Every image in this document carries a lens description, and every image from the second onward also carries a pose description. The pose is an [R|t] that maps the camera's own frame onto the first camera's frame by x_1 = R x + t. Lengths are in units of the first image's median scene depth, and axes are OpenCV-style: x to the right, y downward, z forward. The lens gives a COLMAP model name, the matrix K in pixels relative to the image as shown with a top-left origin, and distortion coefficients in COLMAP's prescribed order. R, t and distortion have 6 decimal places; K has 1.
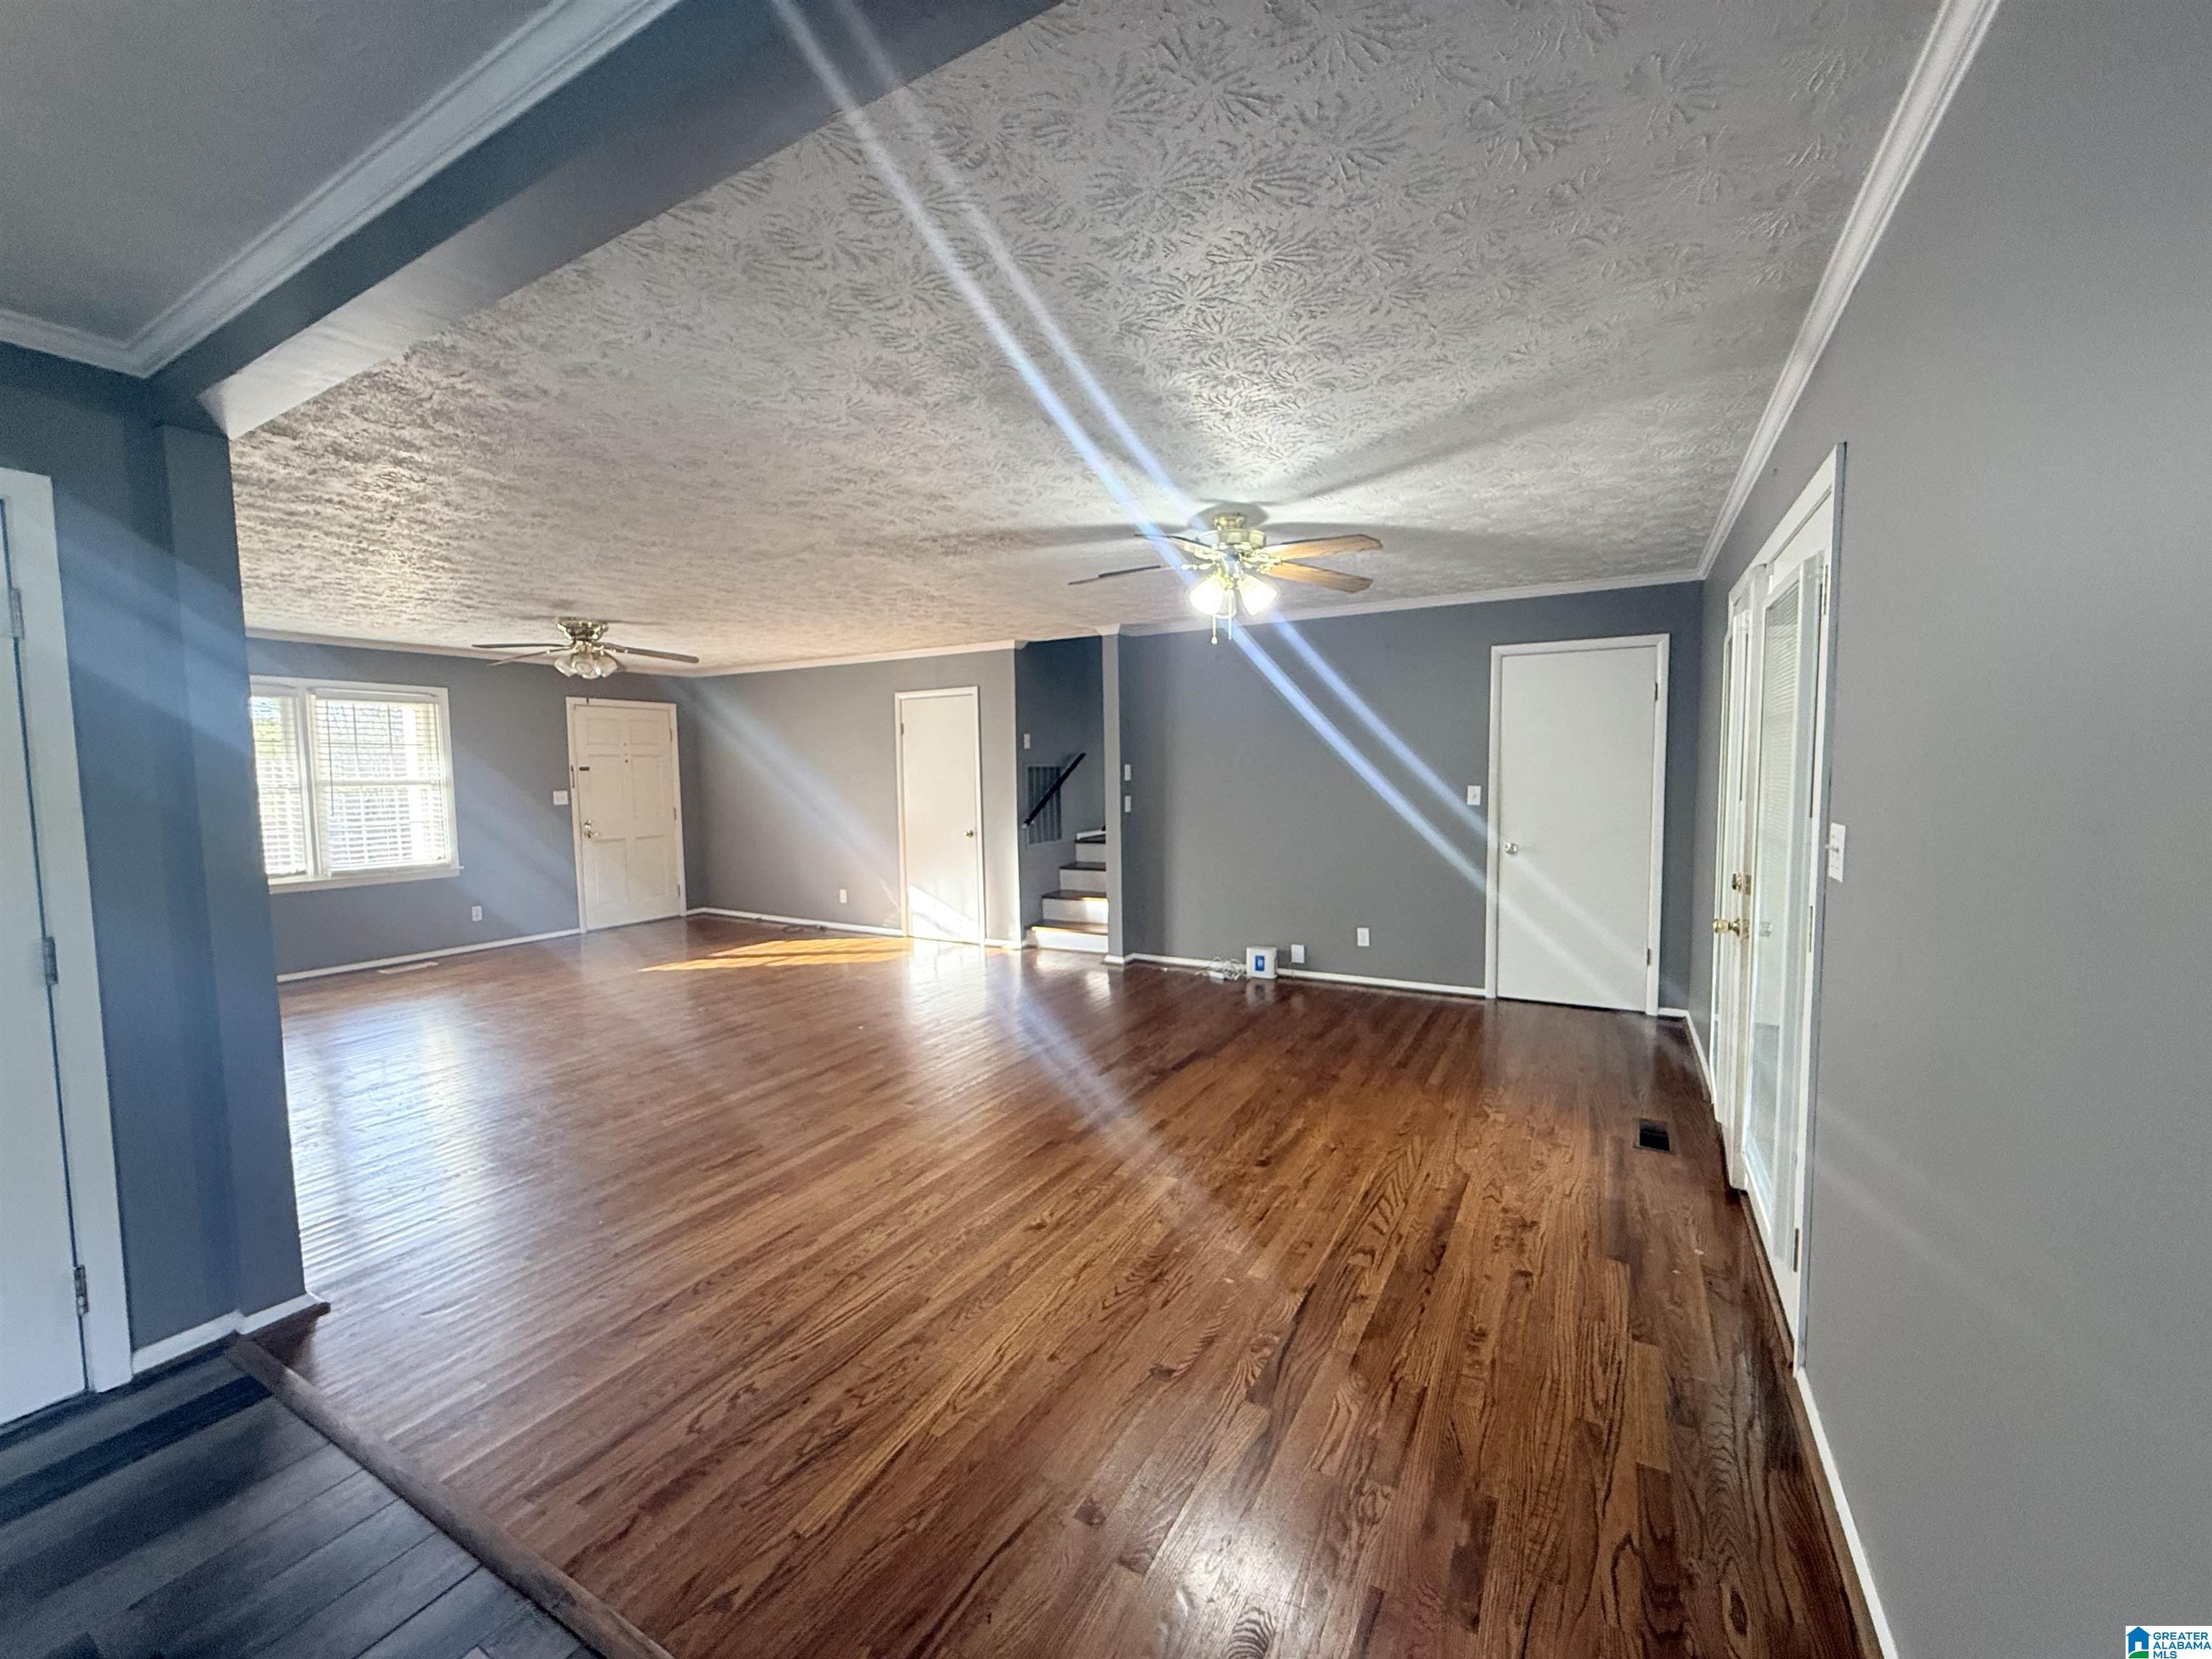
lens RADIAL K [[887.0, 0, 1106.0], [0, 887.0, 829.5], [0, 0, 1]] dist [-0.005649, 0.000243]
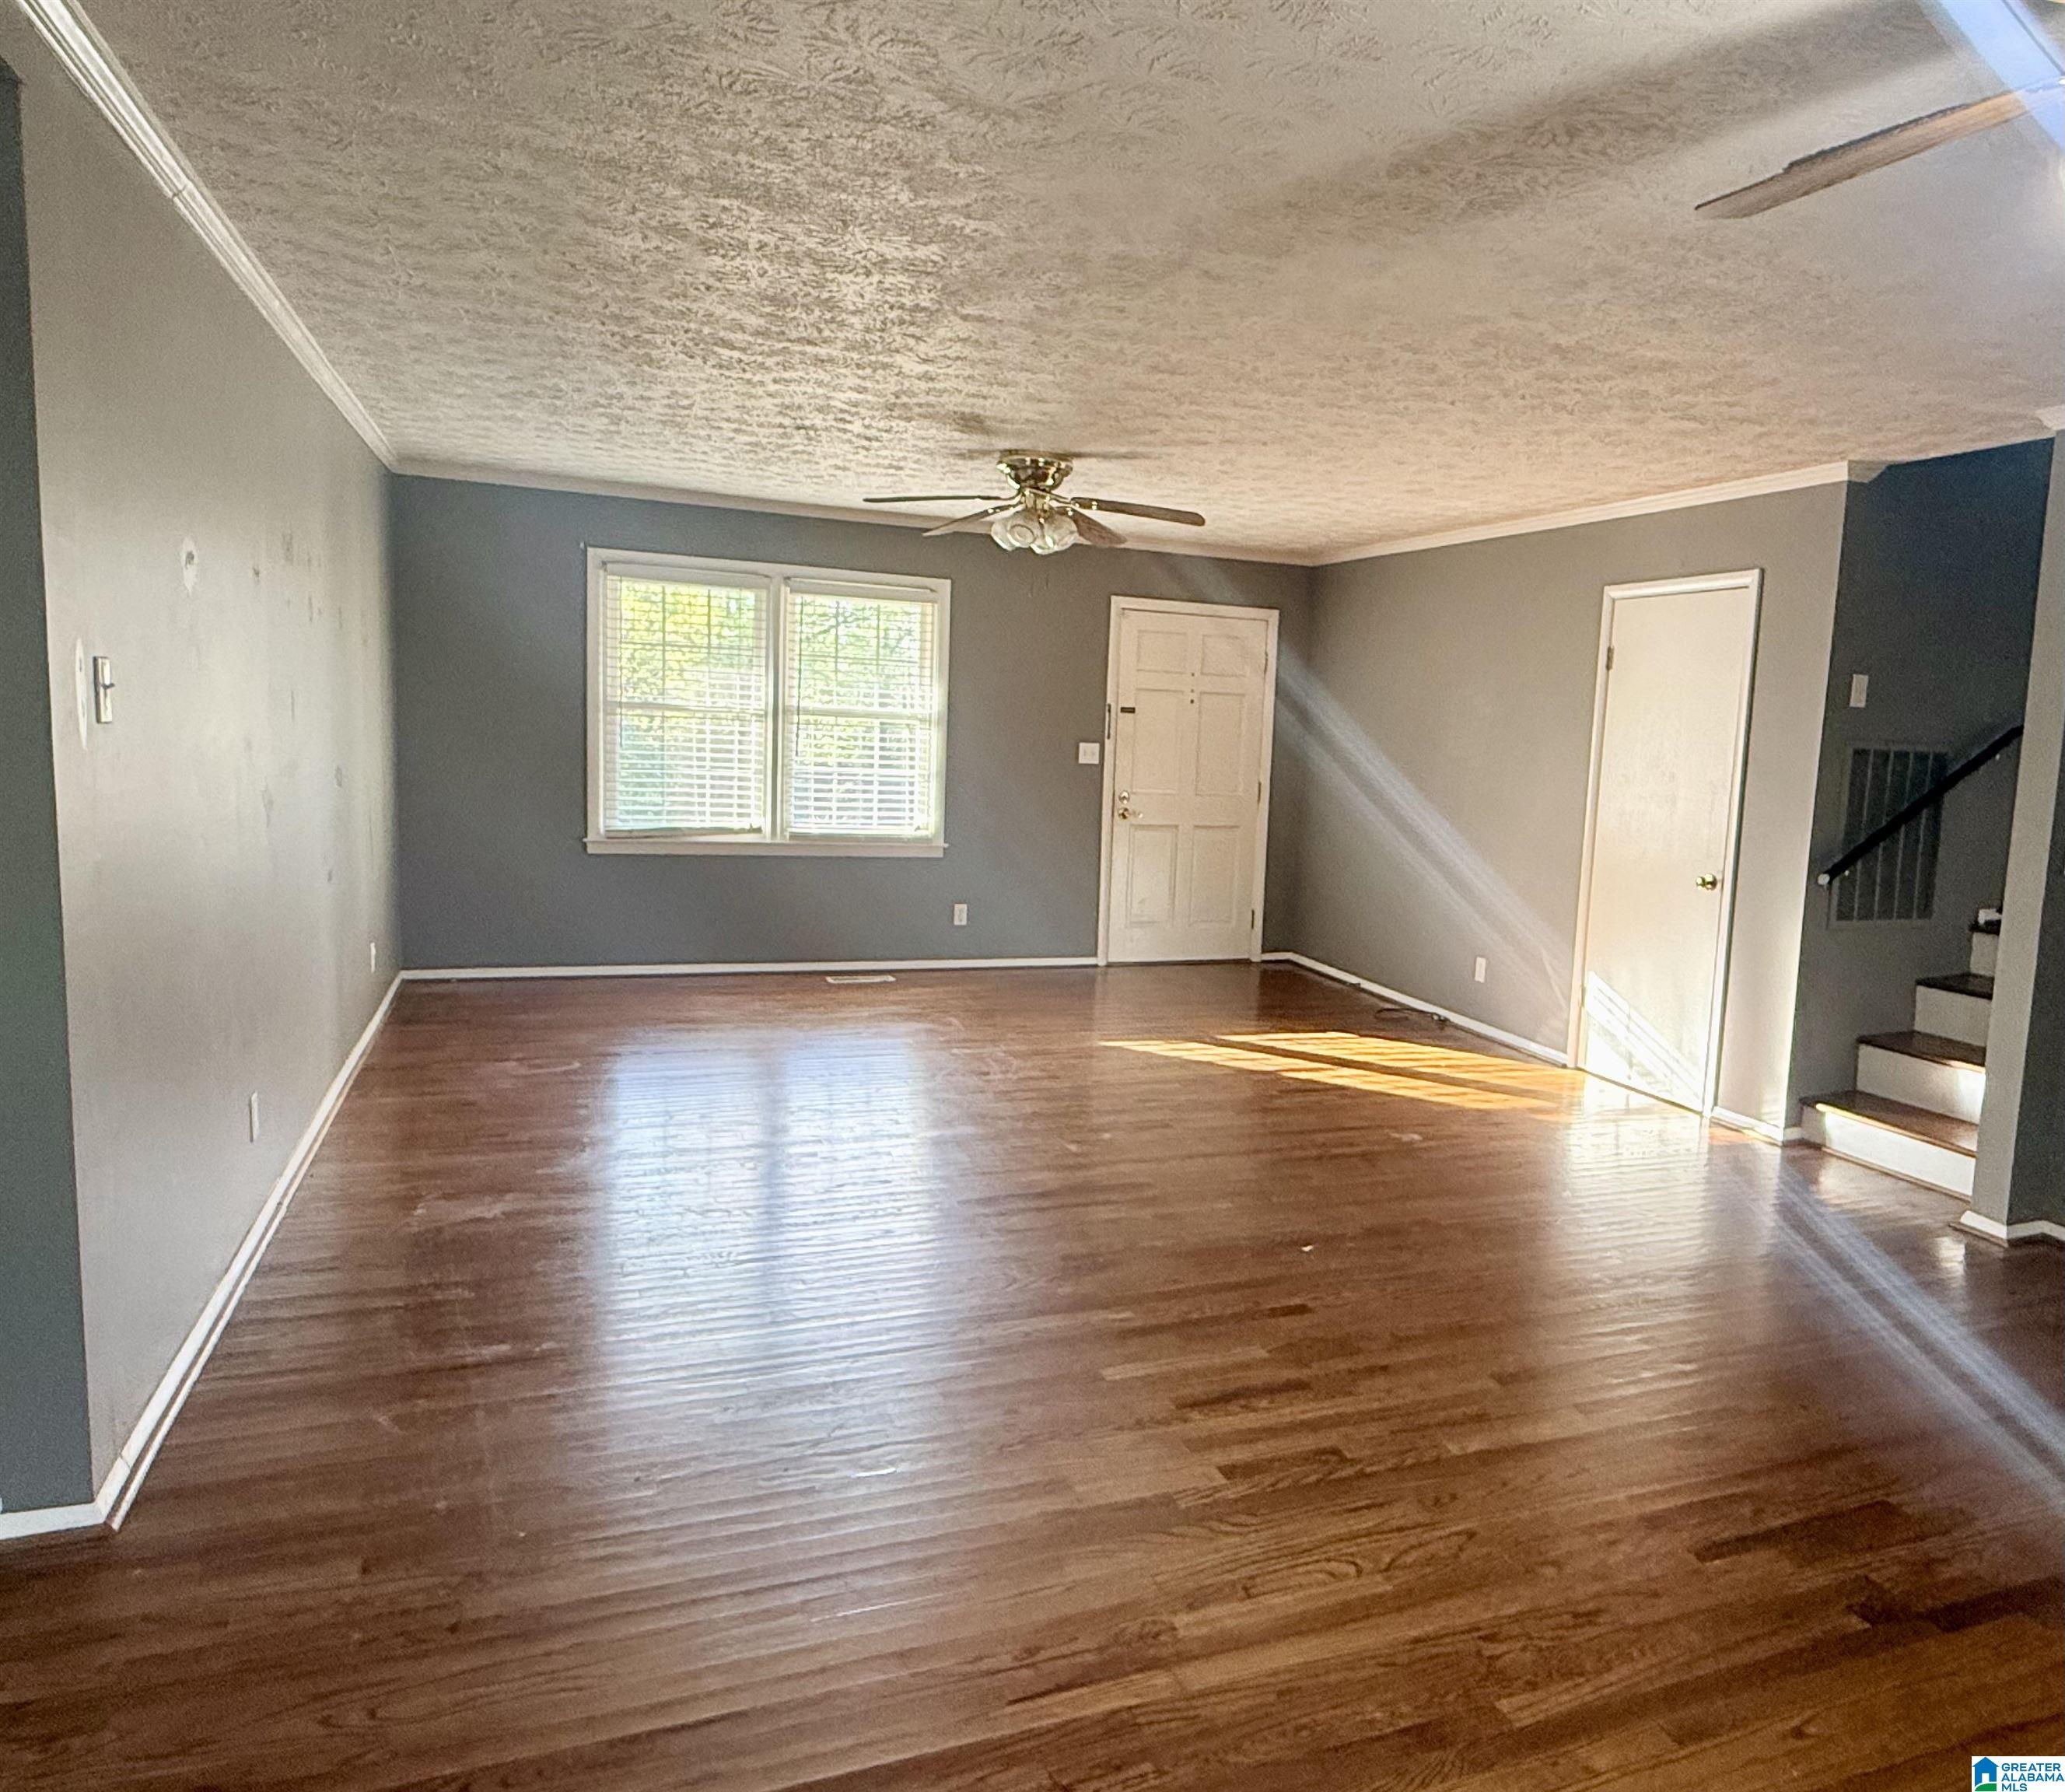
lens RADIAL K [[1548.0, 0, 1032.5], [0, 1548.0, 896.0], [0, 0, 1]] dist [-0.000284, -0.001416]
pose [[0.799266, 0.120119, -0.588851, 0.043053], [-0.099340, 0.992750, 0.067673, -0.007269], [0.592710, 0.004408, 0.805404, 0.107742]]
